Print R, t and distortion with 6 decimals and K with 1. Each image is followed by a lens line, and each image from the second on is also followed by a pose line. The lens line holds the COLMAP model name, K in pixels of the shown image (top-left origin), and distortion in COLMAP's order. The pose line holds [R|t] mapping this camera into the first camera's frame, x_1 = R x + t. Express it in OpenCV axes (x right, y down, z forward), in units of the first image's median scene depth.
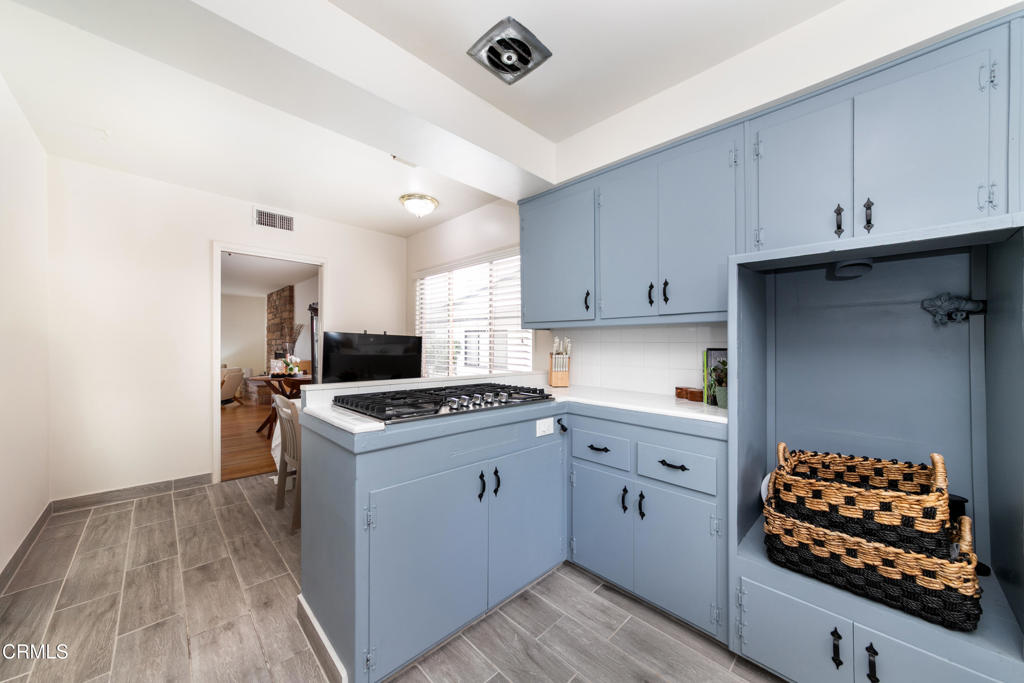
lens RADIAL K [[367.1, 0, 509.1], [0, 367.1, 351.3], [0, 0, 1]] dist [-0.002479, 0.002250]
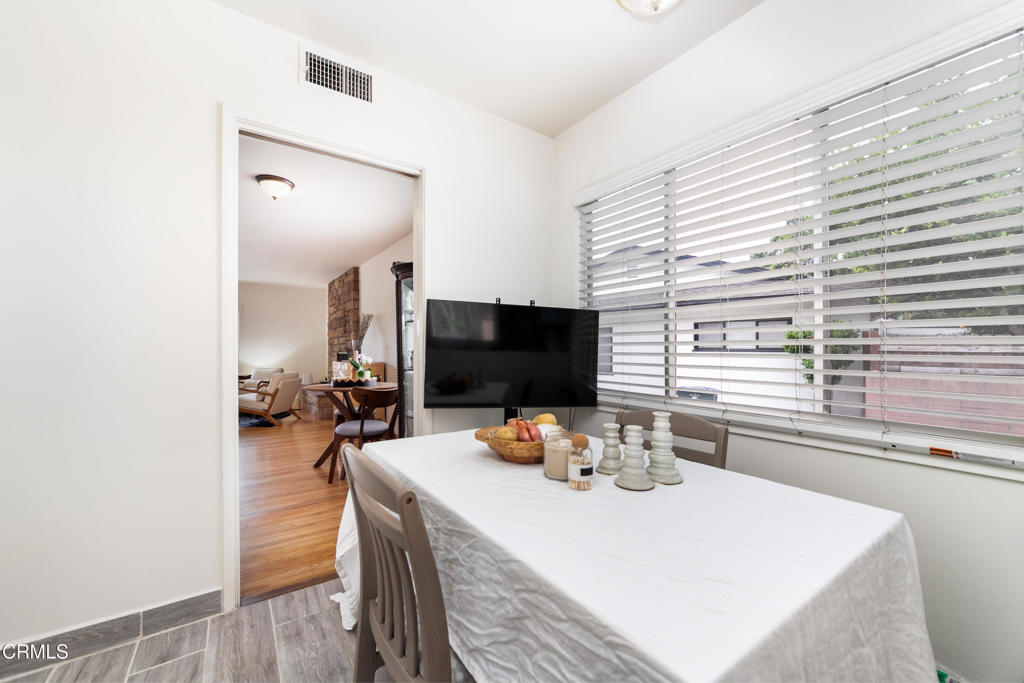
lens RADIAL K [[405.2, 0, 511.9], [0, 405.2, 350.0], [0, 0, 1]] dist [-0.002789, 0.000799]
pose [[0.987333, -0.012308, -0.158187, -0.275995], [0.010517, 0.999871, -0.012157, 0.023394], [0.158316, 0.010340, 0.987334, 0.423482]]
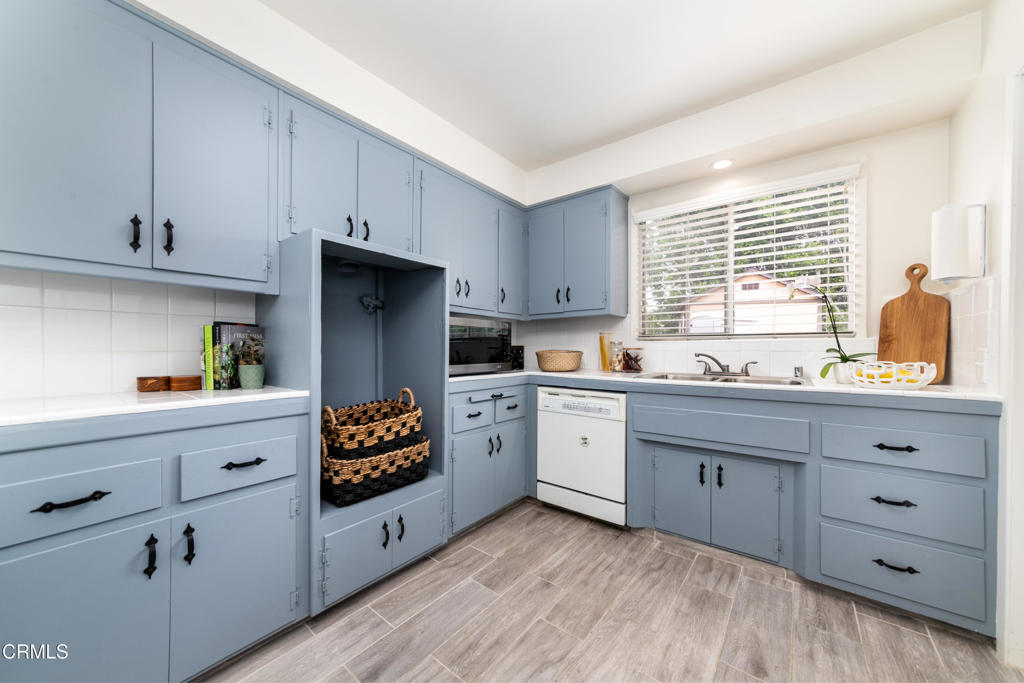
lens RADIAL K [[367.1, 0, 515.4], [0, 367.1, 354.3], [0, 0, 1]] dist [-0.002479, 0.002250]
pose [[-0.157359, -0.026981, 0.987173, -0.182688], [0.007629, 0.999564, 0.028536, 0.022595], [-0.987512, 0.012022, -0.157084, 0.228289]]
